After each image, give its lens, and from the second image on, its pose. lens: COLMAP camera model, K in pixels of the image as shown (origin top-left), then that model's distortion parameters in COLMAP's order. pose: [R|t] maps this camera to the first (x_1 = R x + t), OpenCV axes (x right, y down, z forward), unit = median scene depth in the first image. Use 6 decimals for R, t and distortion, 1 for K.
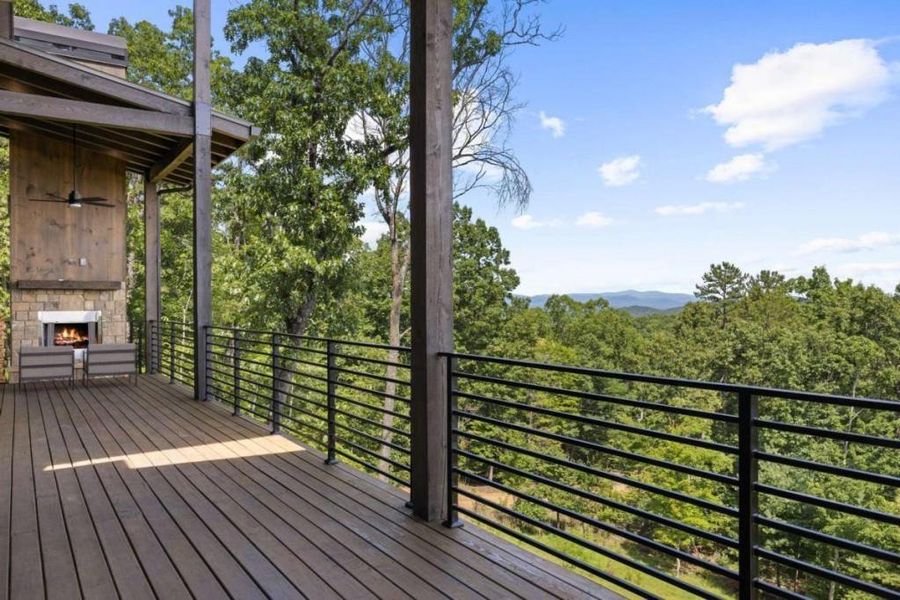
lens RADIAL K [[681.4, 0, 435.3], [0, 681.4, 304.6], [0, 0, 1]] dist [-0.025082, 0.001165]
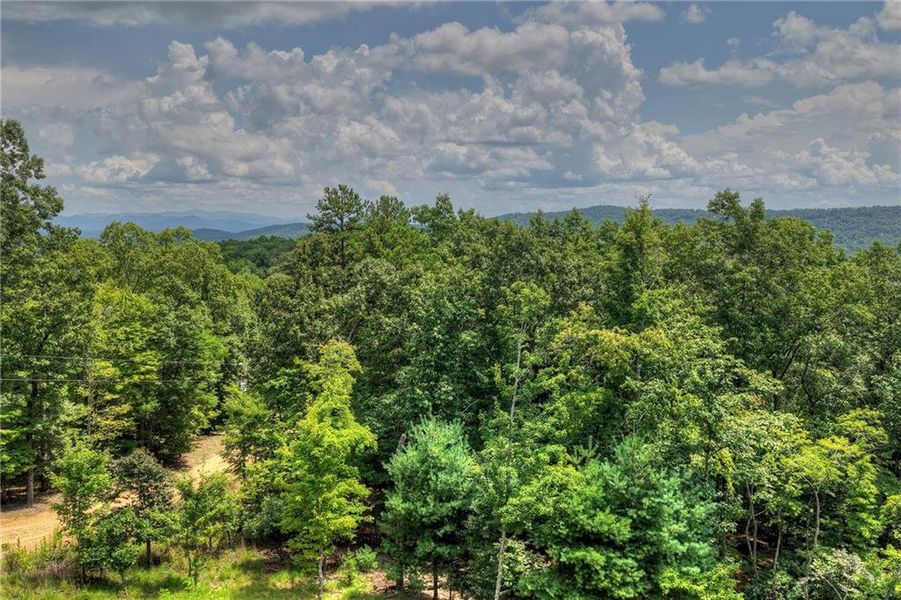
lens RADIAL K [[746.3, 0, 457.2], [0, 746.3, 285.6], [0, 0, 1]] dist [-0.004175, 0.019641]
pose [[0.813280, -0.047759, 0.579909, 0.007393], [0.000814, 0.996718, 0.080944, -0.014700], [-0.581872, -0.065359, 0.810650, 0.171141]]
